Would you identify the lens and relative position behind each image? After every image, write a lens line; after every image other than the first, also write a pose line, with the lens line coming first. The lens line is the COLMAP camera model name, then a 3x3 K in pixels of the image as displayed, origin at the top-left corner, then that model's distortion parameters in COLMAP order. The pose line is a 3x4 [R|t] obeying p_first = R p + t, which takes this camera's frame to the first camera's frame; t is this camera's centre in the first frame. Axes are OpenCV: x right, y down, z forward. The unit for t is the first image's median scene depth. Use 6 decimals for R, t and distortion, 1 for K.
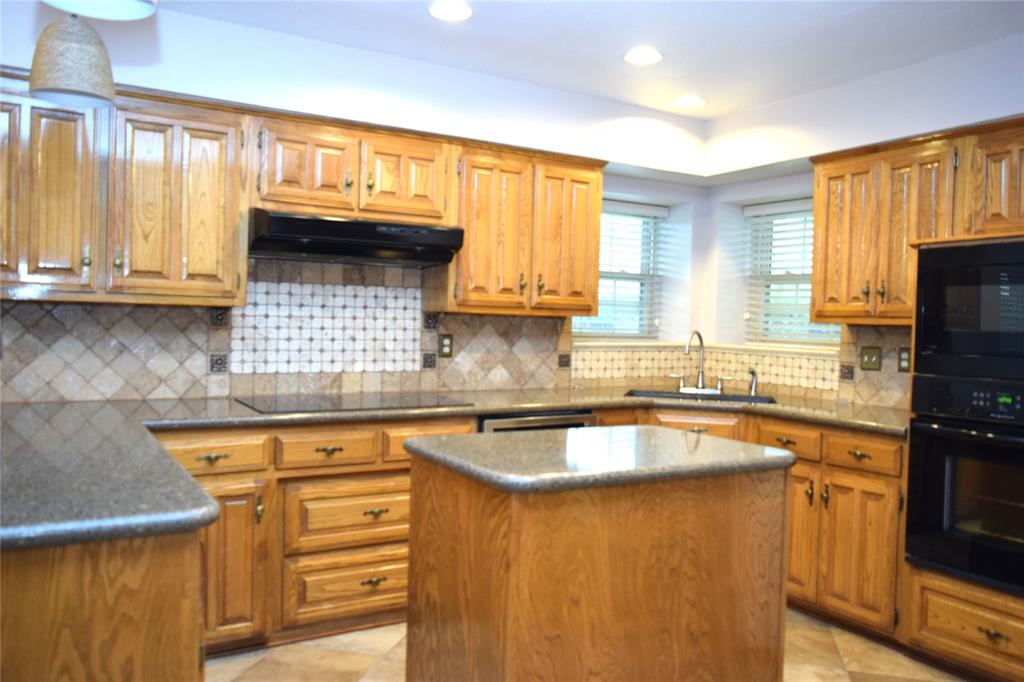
lens RADIAL K [[798.3, 0, 512.0], [0, 798.3, 341.0], [0, 0, 1]] dist [-0.009860, -0.001176]
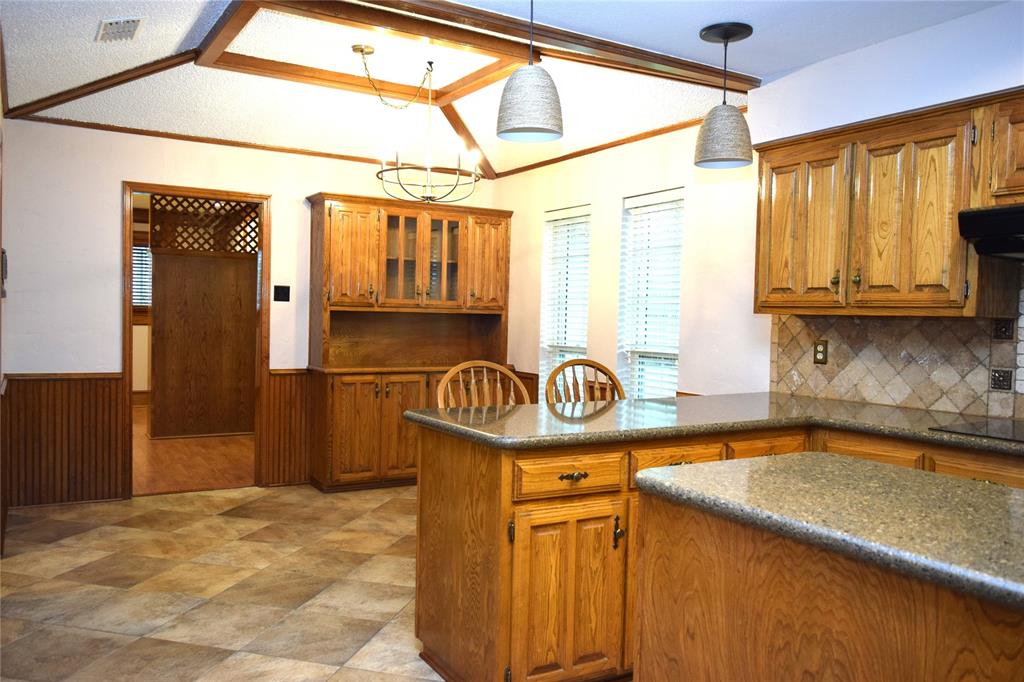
lens RADIAL K [[798.3, 0, 512.0], [0, 798.3, 341.0], [0, 0, 1]] dist [-0.009860, -0.001176]
pose [[0.004531, 0.006262, -0.999970, 0.580694], [-0.042944, 0.999059, 0.006061, 0.001743], [0.999067, 0.042915, 0.004796, 0.469761]]
